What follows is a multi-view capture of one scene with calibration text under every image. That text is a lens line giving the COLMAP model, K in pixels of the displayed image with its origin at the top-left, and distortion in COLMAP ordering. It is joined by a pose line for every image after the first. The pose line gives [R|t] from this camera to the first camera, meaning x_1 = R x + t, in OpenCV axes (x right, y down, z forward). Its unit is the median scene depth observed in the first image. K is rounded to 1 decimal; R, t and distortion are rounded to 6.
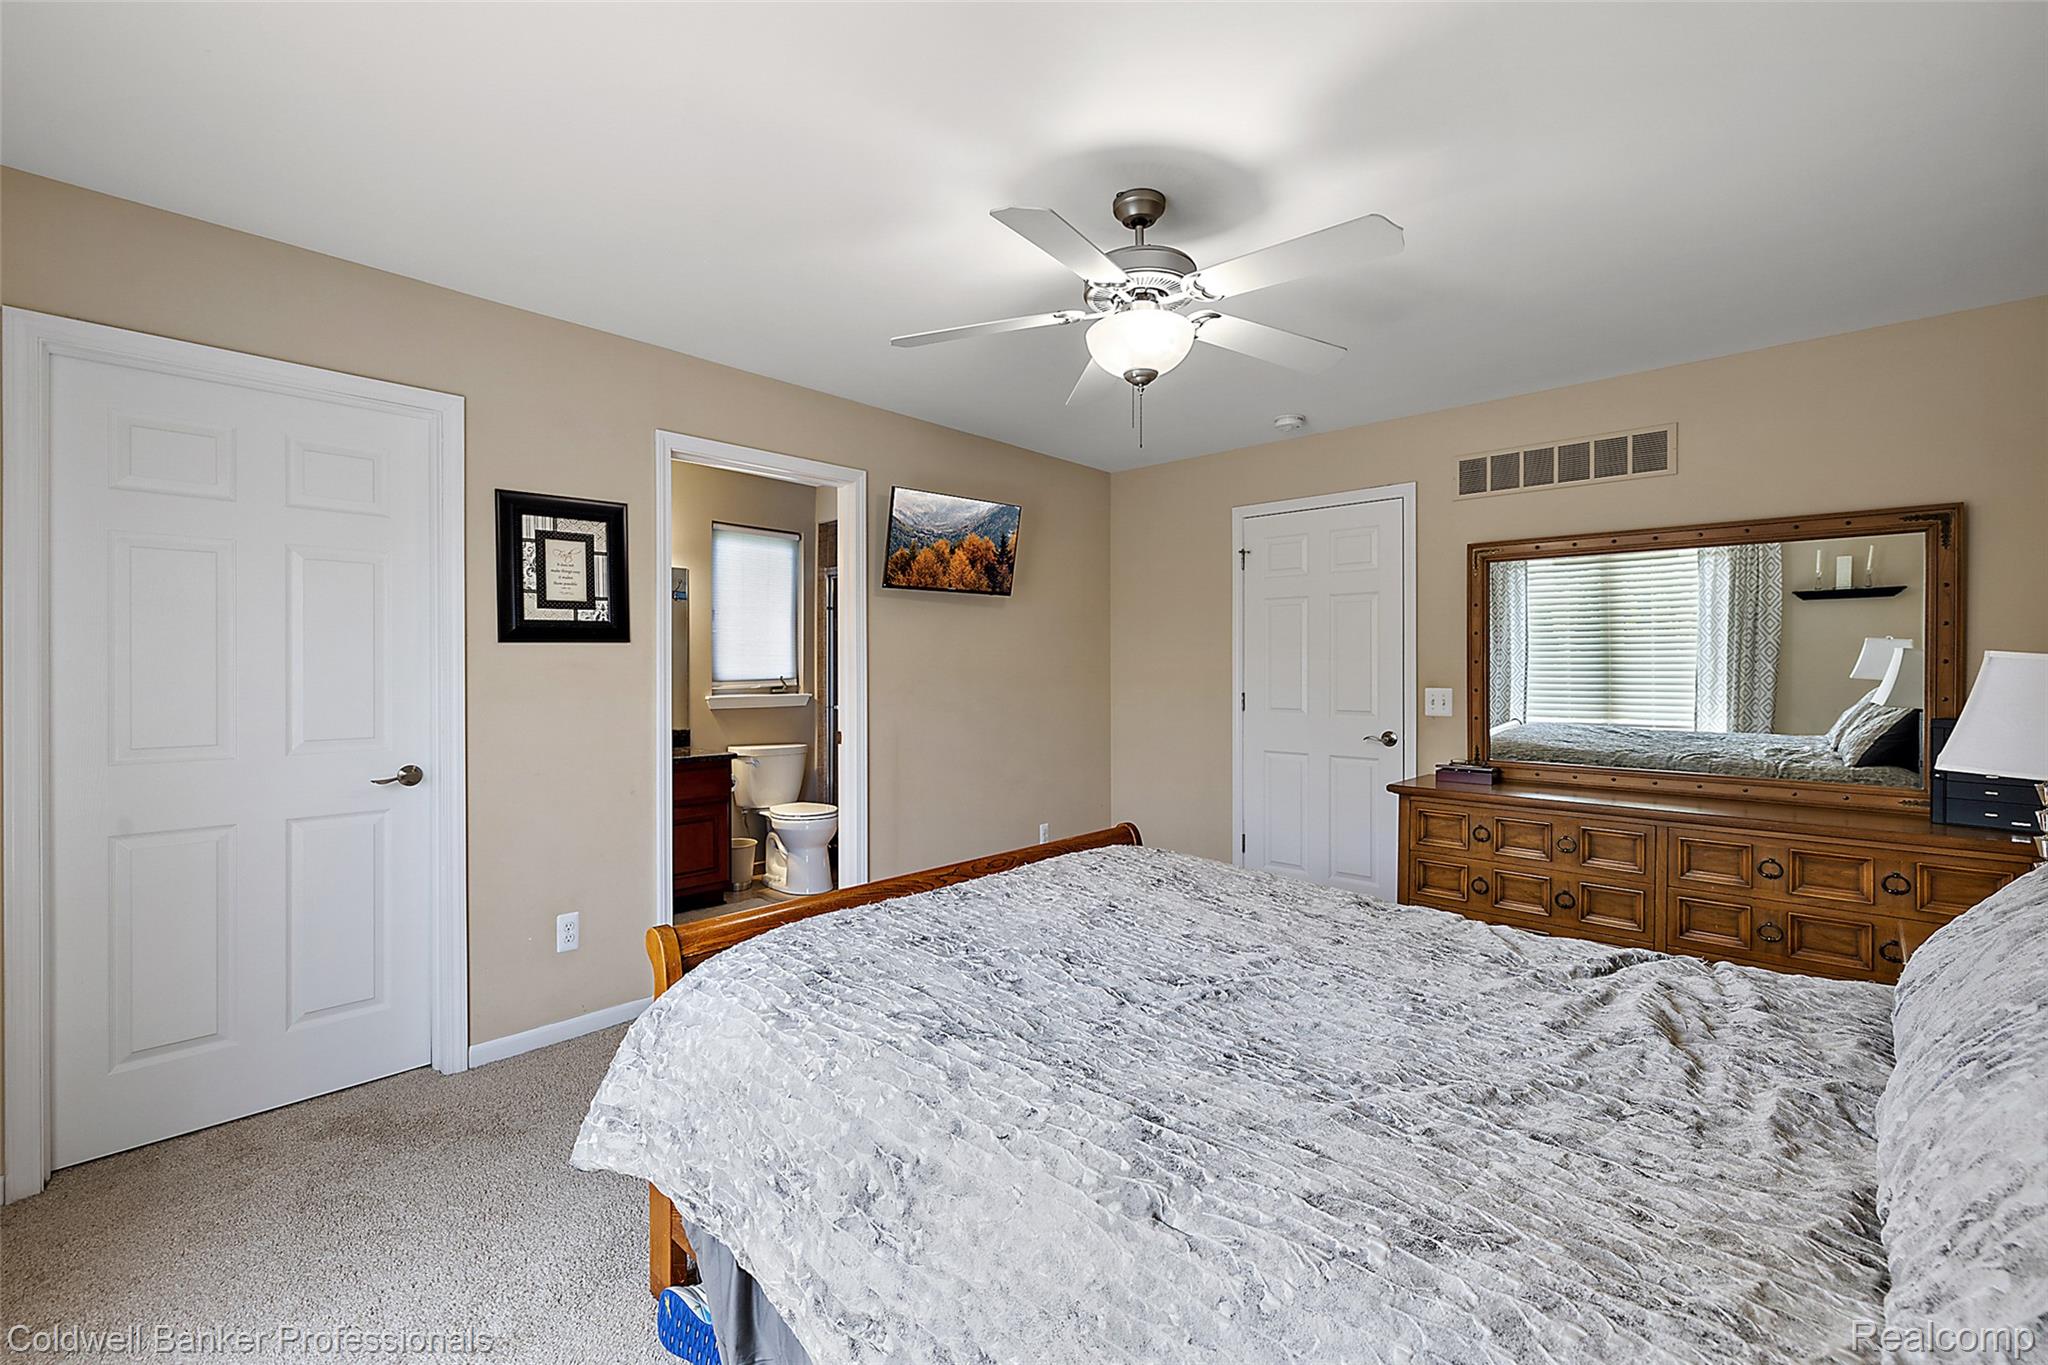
lens RADIAL K [[859.8, 0, 1027.1], [0, 859.8, 672.0], [0, 0, 1]] dist [-0.002246, -0.000031]
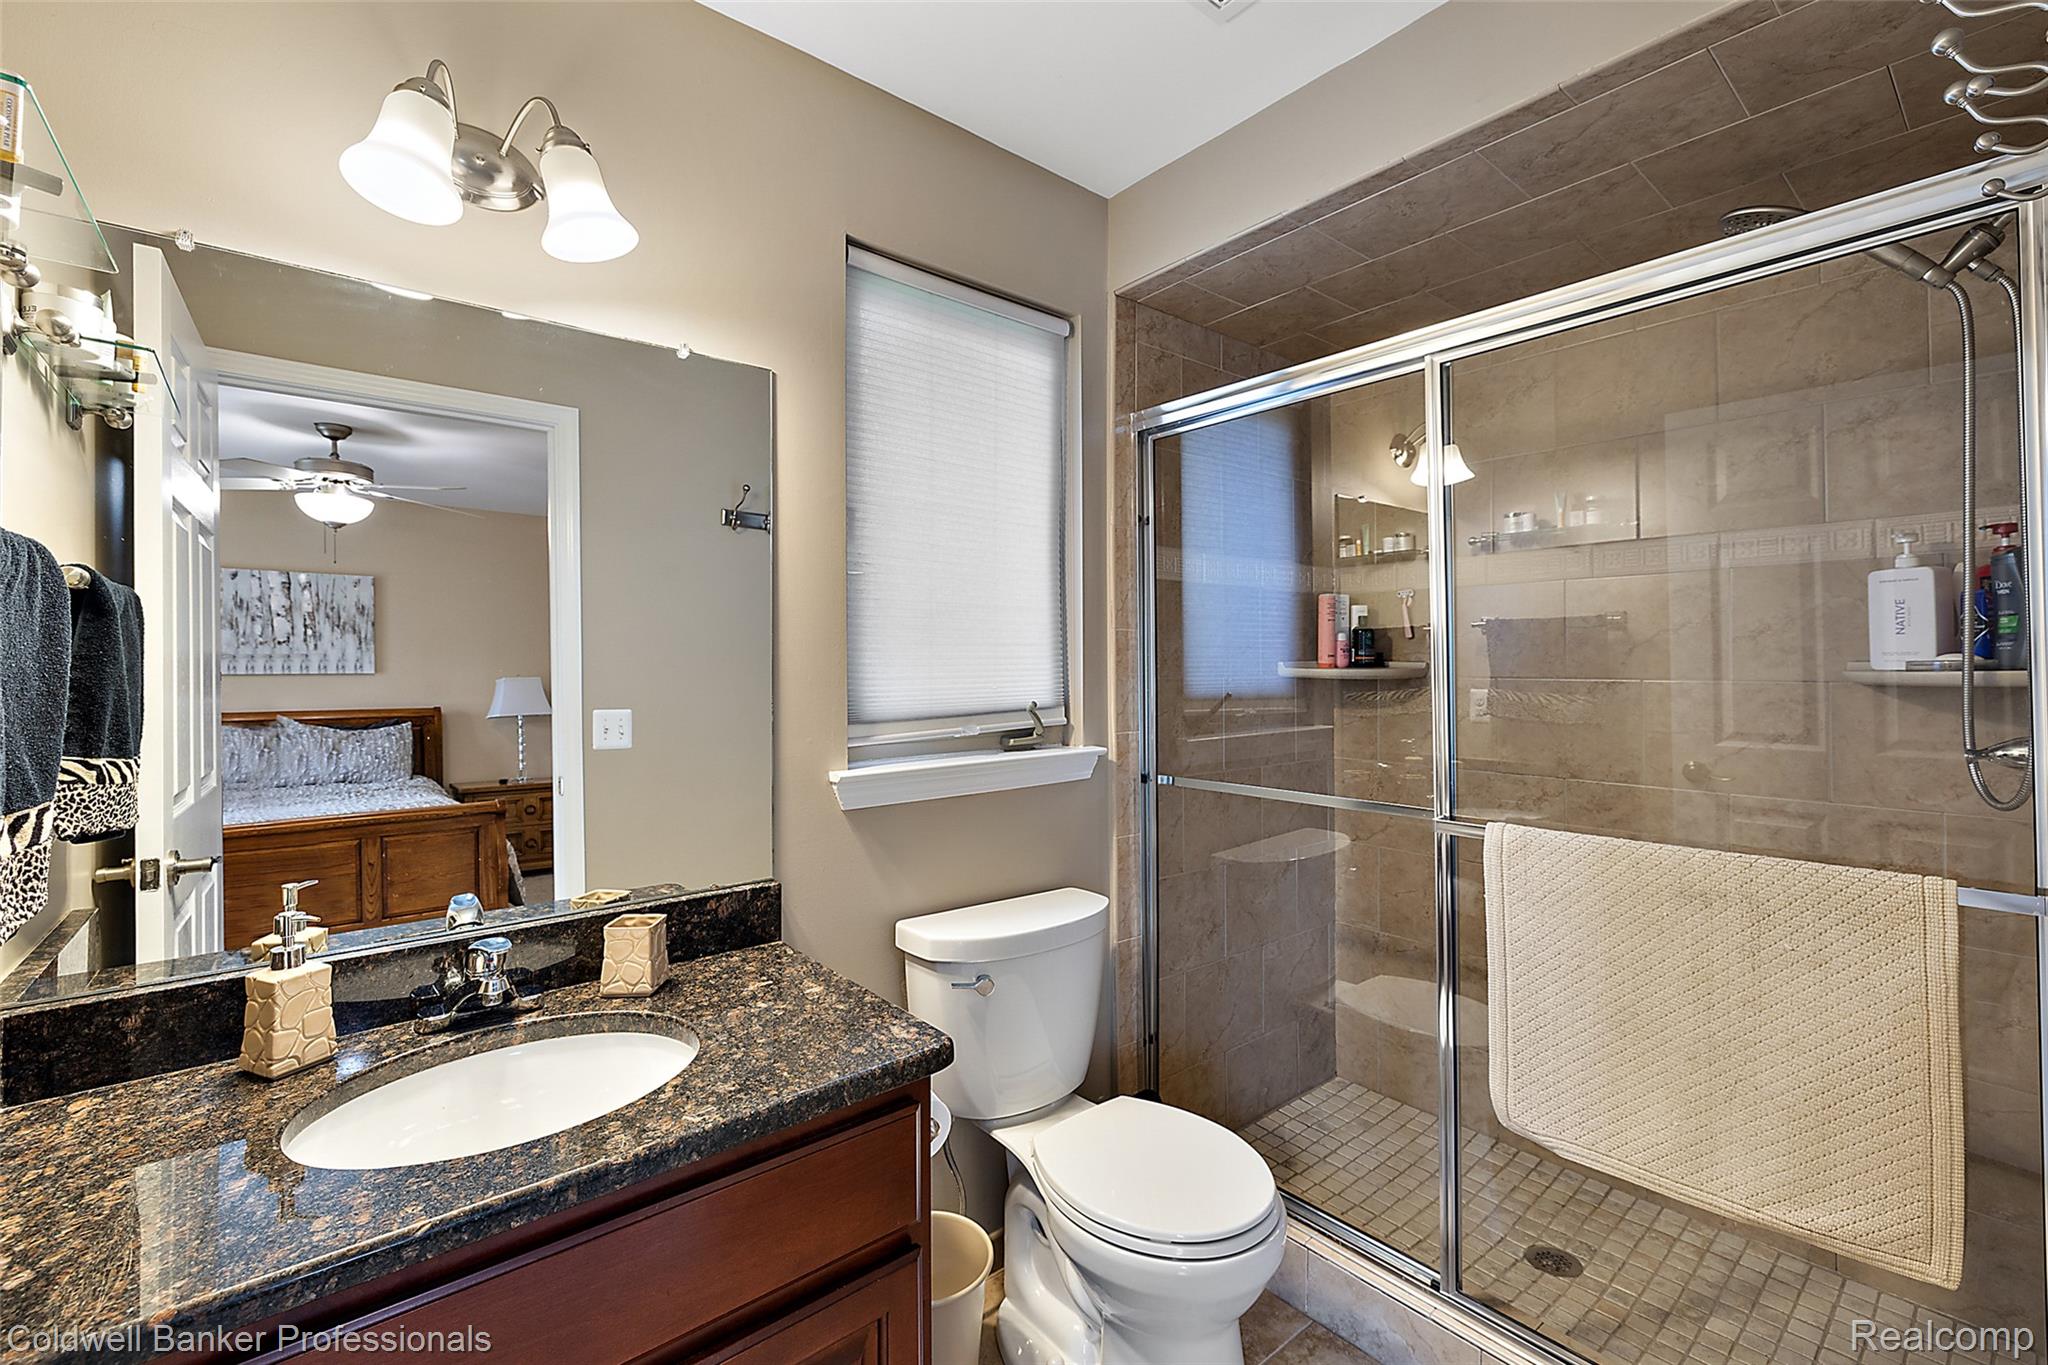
lens RADIAL K [[859.8, 0, 1027.1], [0, 859.8, 672.0], [0, 0, 1]] dist [-0.002246, -0.000031]
pose [[0.990862, -0.001842, -0.134865, -0.236098], [0.001339, 0.999992, -0.003817, -0.005779], [0.134871, 0.003602, 0.990857, 0.635488]]
